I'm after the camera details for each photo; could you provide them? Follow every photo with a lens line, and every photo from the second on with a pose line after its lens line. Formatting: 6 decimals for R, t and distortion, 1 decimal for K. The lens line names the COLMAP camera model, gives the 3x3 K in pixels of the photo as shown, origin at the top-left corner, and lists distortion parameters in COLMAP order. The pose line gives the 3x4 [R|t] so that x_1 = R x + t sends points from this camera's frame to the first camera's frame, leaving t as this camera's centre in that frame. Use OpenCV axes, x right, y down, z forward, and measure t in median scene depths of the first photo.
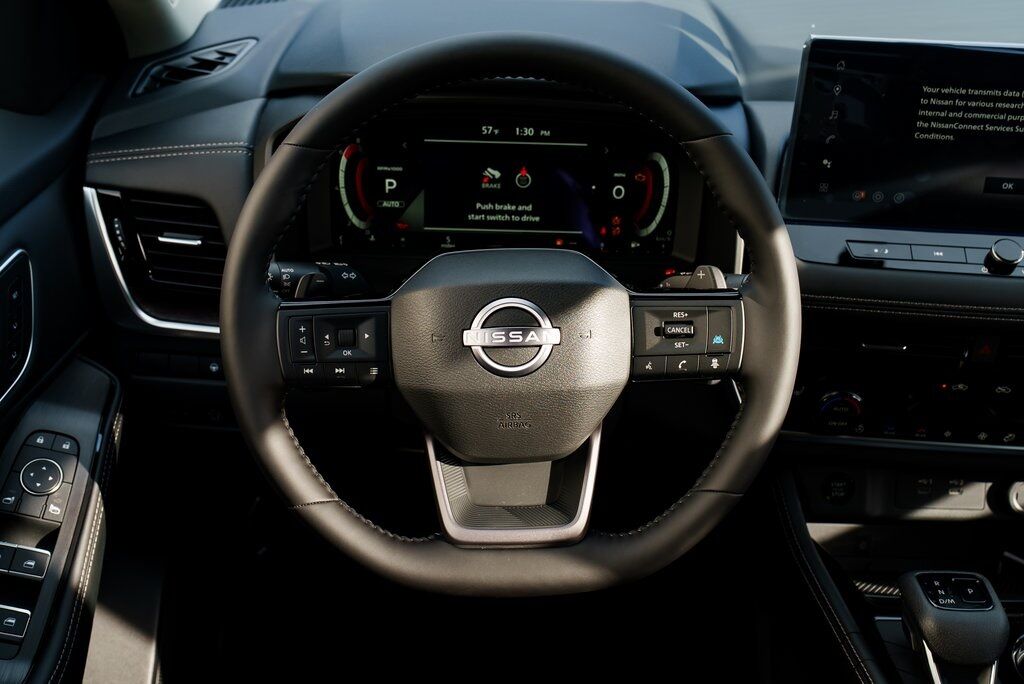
lens RADIAL K [[1130.8, 0, 512.2], [0, 1130.8, 342.6], [0, 0, 1]] dist [0.020006, 0.000000]
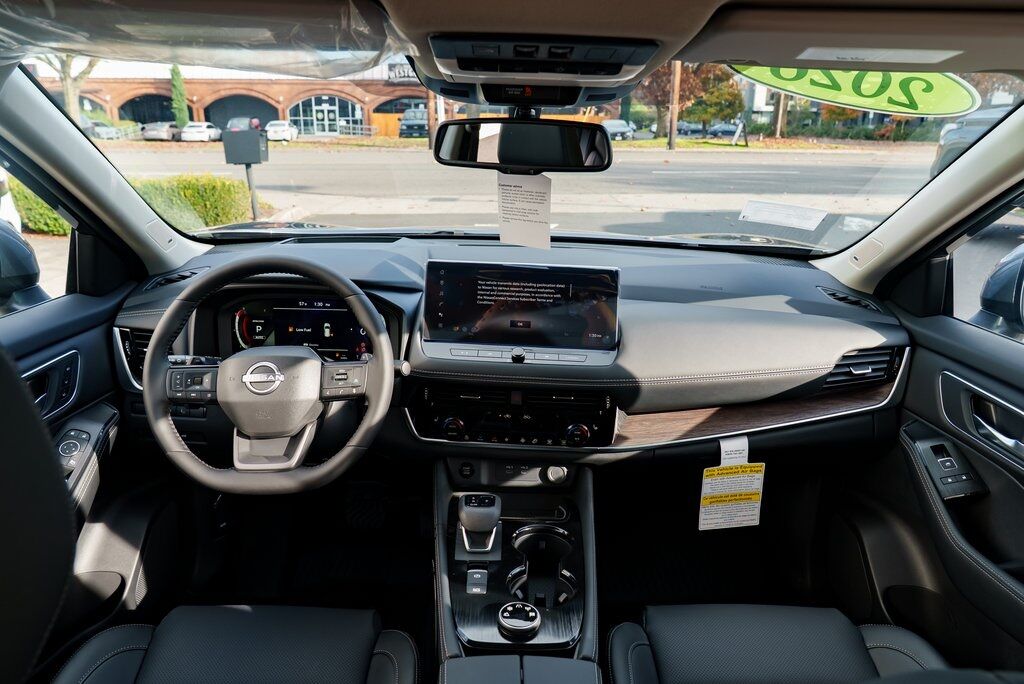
lens RADIAL K [[698.0, 0, 514.9], [0, 698.0, 343.4], [0, 0, 1]] dist [-0.017399, -0.003951]
pose [[0.999975, -0.004734, 0.005186, 0.424923], [0.005661, 0.980473, -0.196572, 0.174734], [-0.004154, 0.196597, 0.980476, -0.356956]]
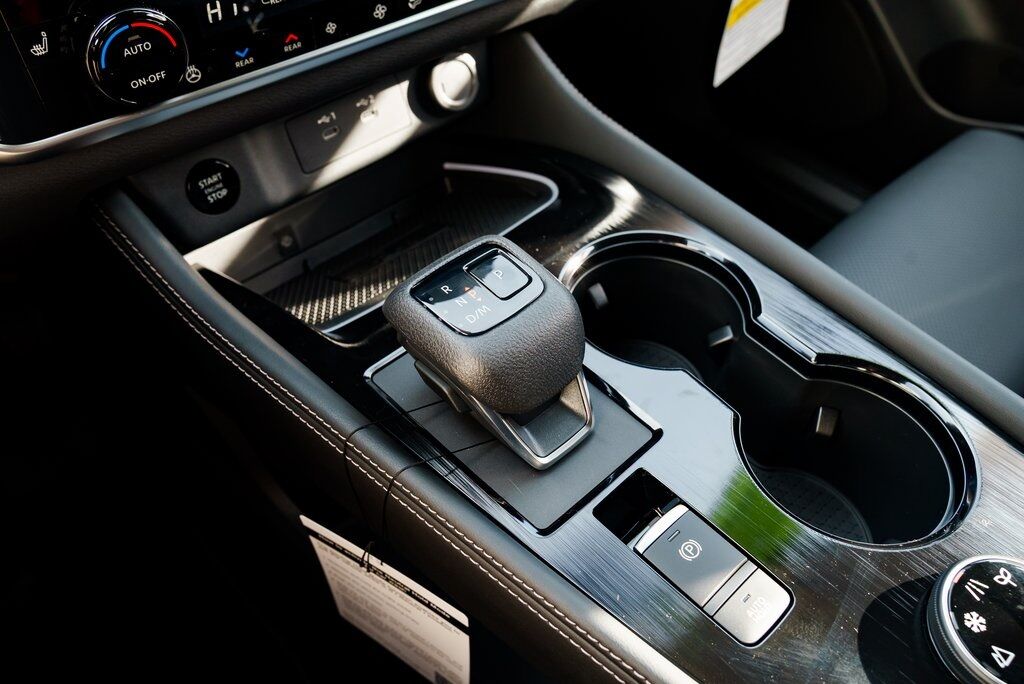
lens RADIAL K [[815.5, 0, 511.6], [0, 815.5, 339.5], [0, 0, 1]] dist [-0.003408, 0.002825]
pose [[0.742817, -0.513819, 0.429201, 0.201795], [0.323586, 0.836770, 0.441710, 0.063729], [-0.586102, -0.189226, 0.787831, 0.622466]]
